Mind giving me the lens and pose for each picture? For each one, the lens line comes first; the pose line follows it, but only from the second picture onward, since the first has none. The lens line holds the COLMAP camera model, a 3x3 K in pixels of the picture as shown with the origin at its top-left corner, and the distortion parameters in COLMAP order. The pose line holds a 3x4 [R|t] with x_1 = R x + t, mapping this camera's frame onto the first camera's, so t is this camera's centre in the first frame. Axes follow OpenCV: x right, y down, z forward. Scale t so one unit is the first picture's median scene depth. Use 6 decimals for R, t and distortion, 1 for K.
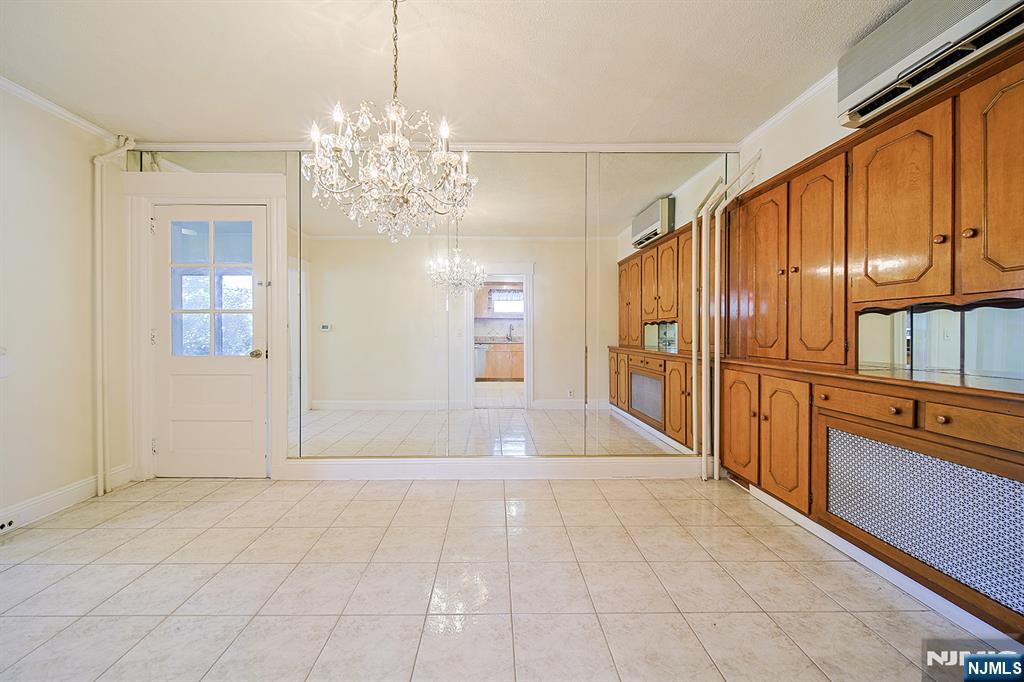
lens RADIAL K [[388.1, 0, 510.9], [0, 388.1, 329.4], [0, 0, 1]] dist [0.000131, -0.000678]
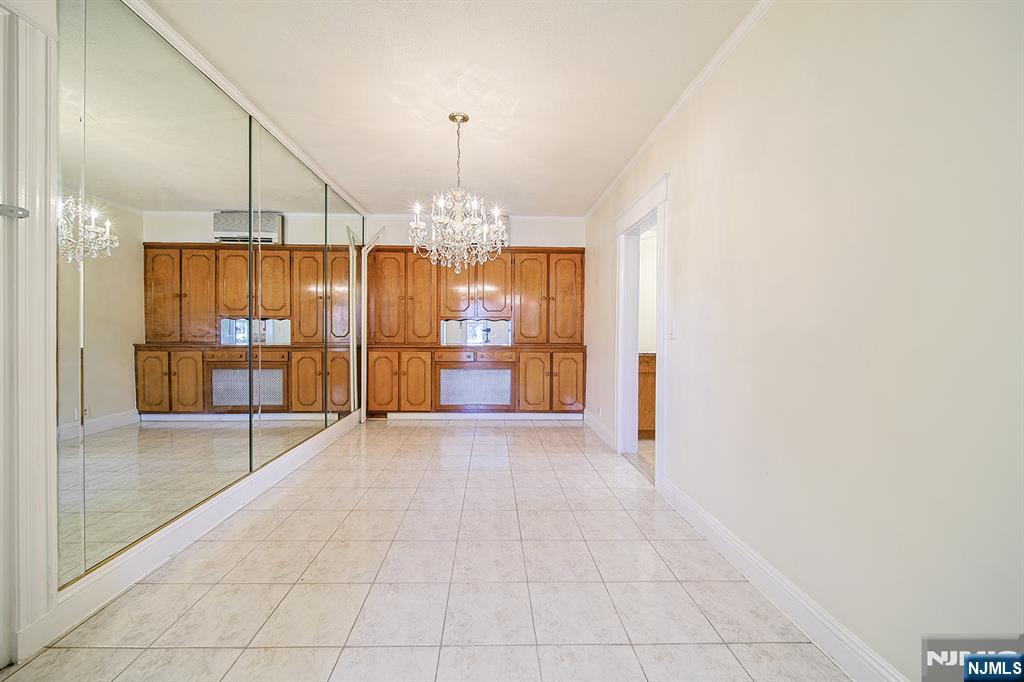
lens RADIAL K [[388.1, 0, 509.7], [0, 388.1, 324.1], [0, 0, 1]] dist [0.000131, -0.000678]
pose [[-0.047715, 0.021976, 0.998619, -1.151273], [-0.007491, 0.999722, -0.022358, 0.021449], [-0.998833, -0.008548, -0.047537, 0.515969]]
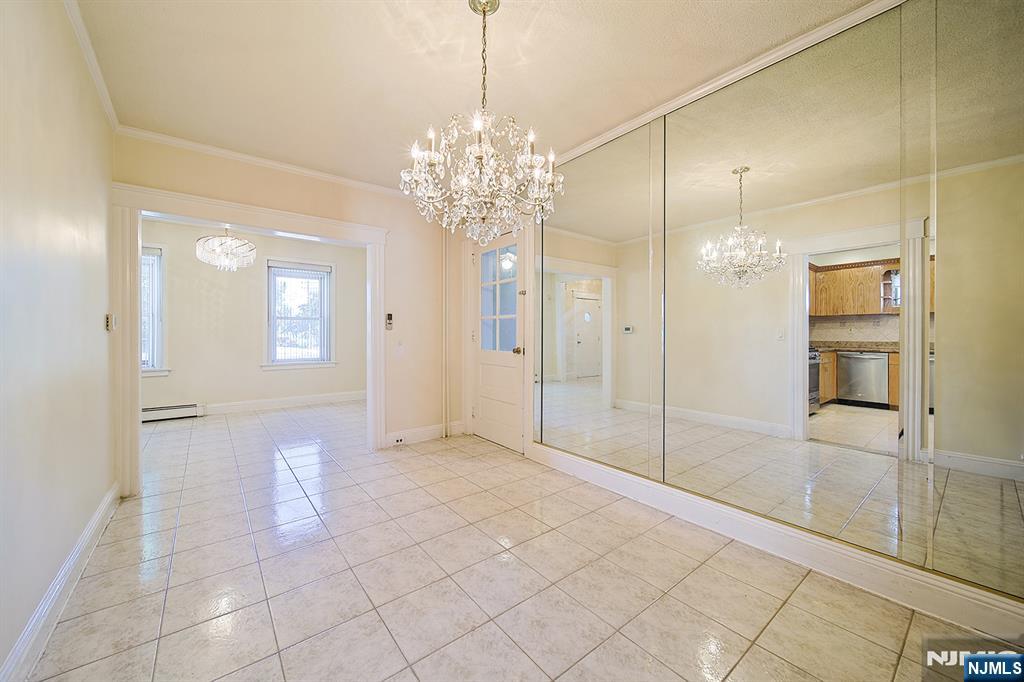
lens RADIAL K [[388.1, 0, 520.1], [0, 388.1, 340.3], [0, 0, 1]] dist [0.000131, -0.000678]
pose [[0.623270, 0.016287, -0.781837, 0.322534], [-0.003040, 0.999826, 0.018405, 0.010120], [0.782001, -0.009094, 0.623211, 0.265145]]
